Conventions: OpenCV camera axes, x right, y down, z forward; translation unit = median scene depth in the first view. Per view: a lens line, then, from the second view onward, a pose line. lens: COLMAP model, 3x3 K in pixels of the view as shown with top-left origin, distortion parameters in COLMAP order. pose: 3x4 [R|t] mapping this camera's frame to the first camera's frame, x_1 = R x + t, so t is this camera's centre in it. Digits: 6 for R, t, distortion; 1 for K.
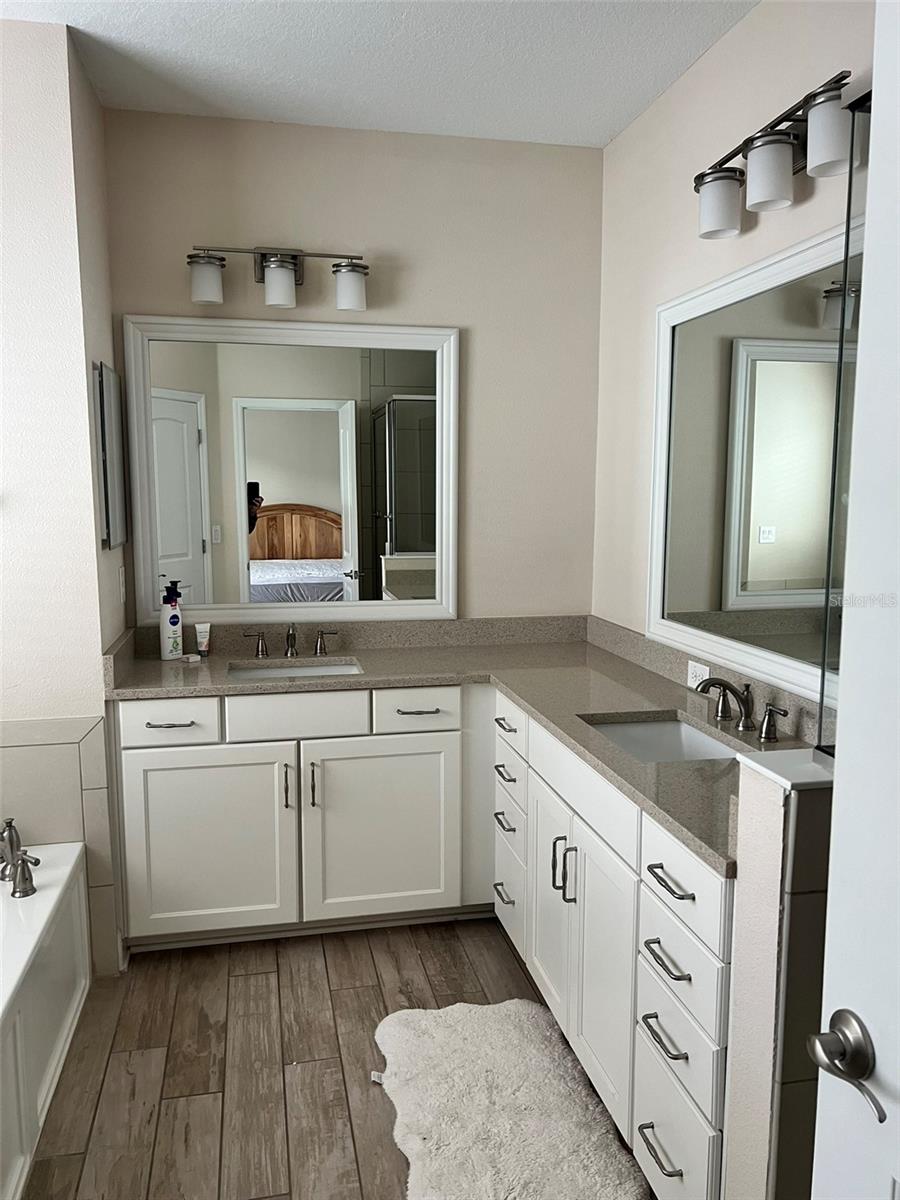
lens RADIAL K [[907.0, 0, 444.0], [0, 907.0, 602.1], [0, 0, 1]] dist [0.063005, -0.063130]
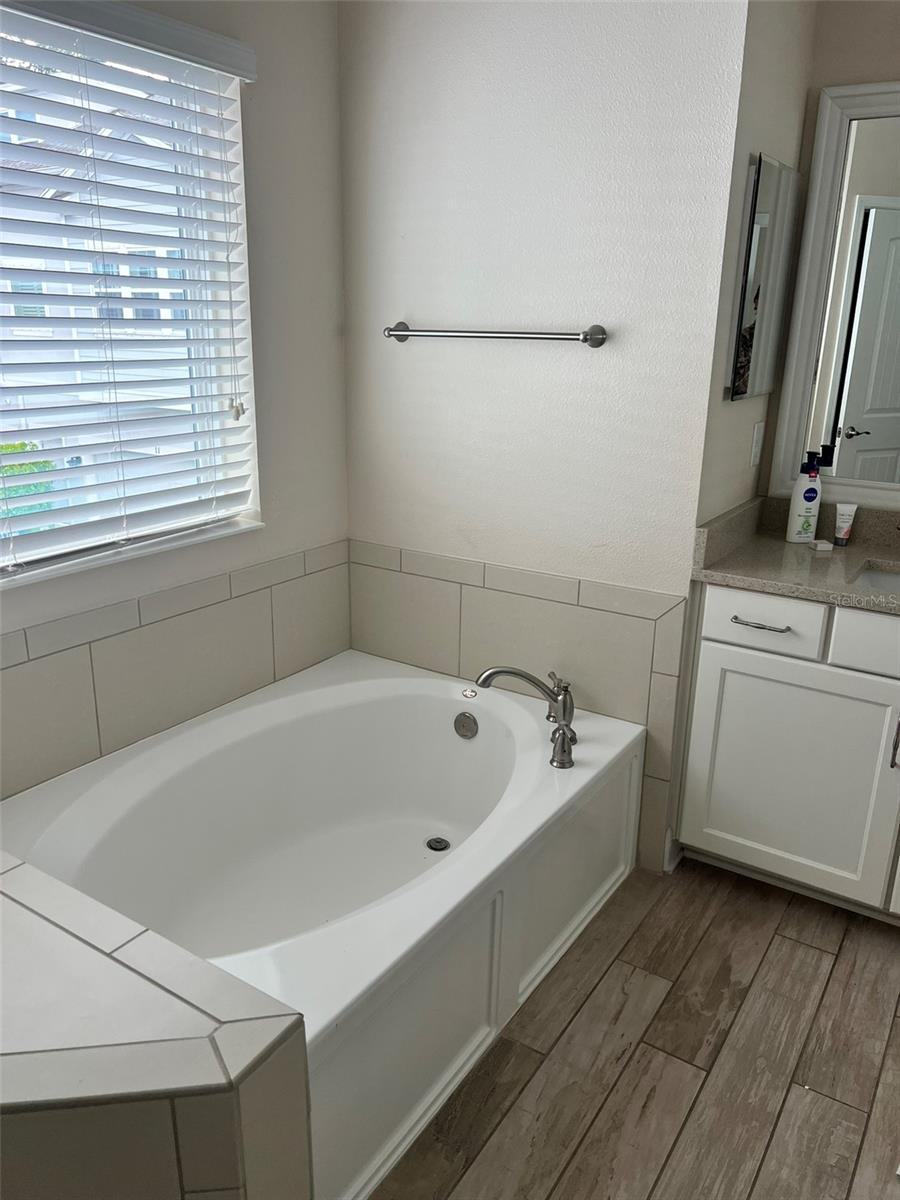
lens RADIAL K [[907.0, 0, 455.5], [0, 907.0, 604.5], [0, 0, 1]] dist [0.063005, -0.063130]
pose [[0.709440, 0.224583, -0.668025, 0.050734], [-0.107654, 0.971277, 0.212205, -0.028366], [0.696495, -0.078631, 0.713241, 0.235527]]
